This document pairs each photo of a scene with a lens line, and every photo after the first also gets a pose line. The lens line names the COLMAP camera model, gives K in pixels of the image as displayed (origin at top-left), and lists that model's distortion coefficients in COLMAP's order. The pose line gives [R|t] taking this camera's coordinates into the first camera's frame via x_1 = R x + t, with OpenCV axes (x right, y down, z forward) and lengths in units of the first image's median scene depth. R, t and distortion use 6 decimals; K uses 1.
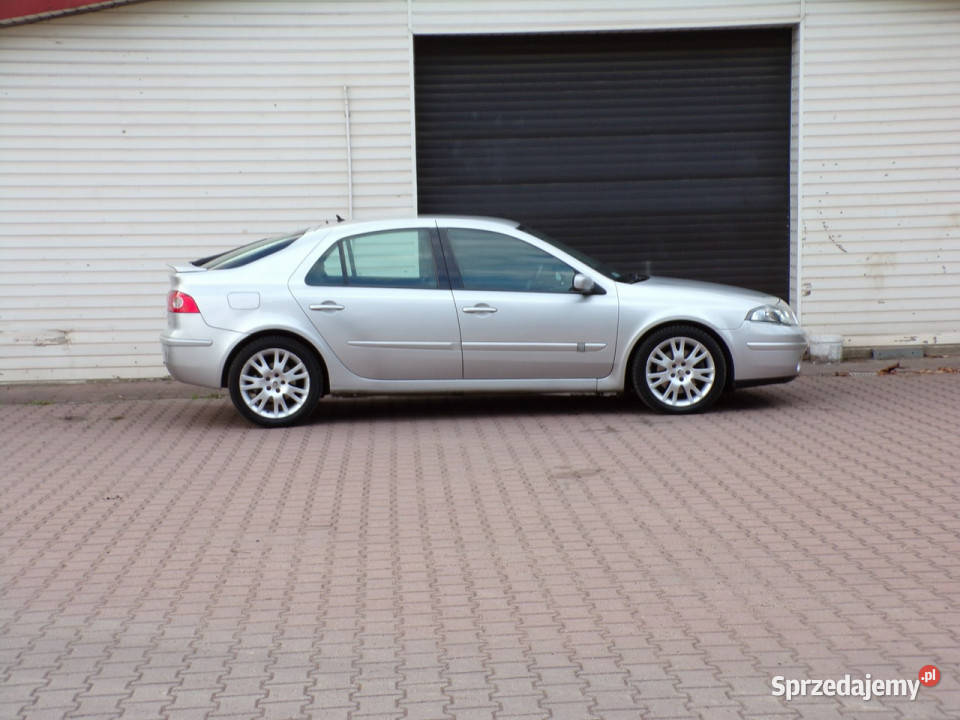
lens RADIAL K [[2052.1, 0, 459.5], [0, 2052.1, 374.6], [0, 0, 1]] dist [0.385904, 0.000000]
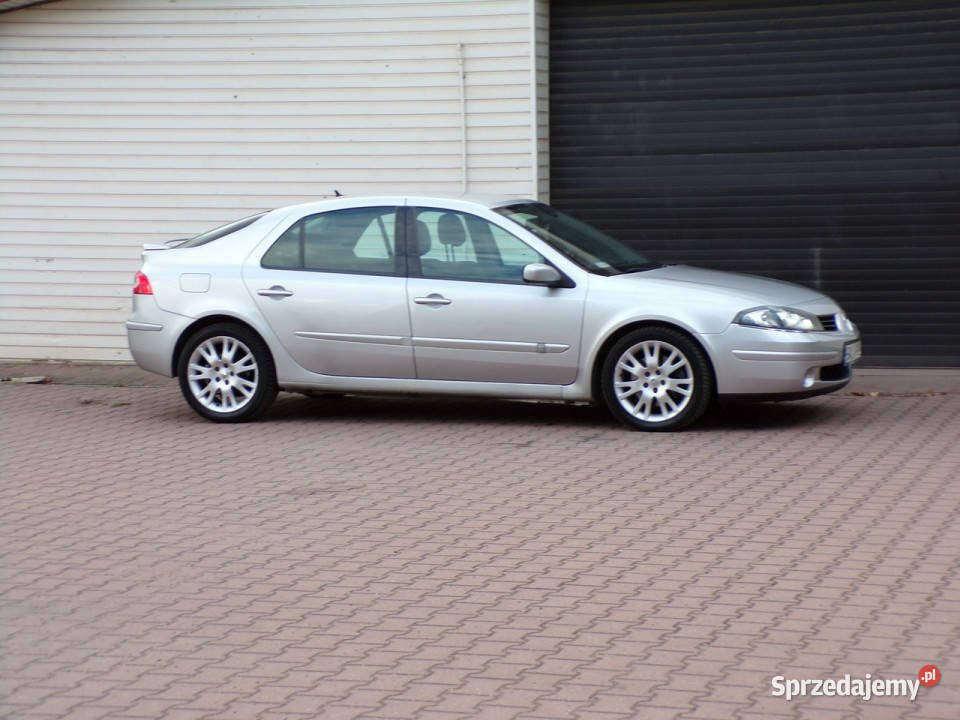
lens RADIAL K [[2342.3, 0, 471.7], [0, 2342.3, 378.6], [0, 0, 1]] dist [0.574666, 0.000000]
pose [[0.921086, 0.044029, -0.386862, 0.410994], [-0.040987, 0.999030, 0.016113, -0.014992], [0.387196, 0.001015, 0.921997, 0.080159]]
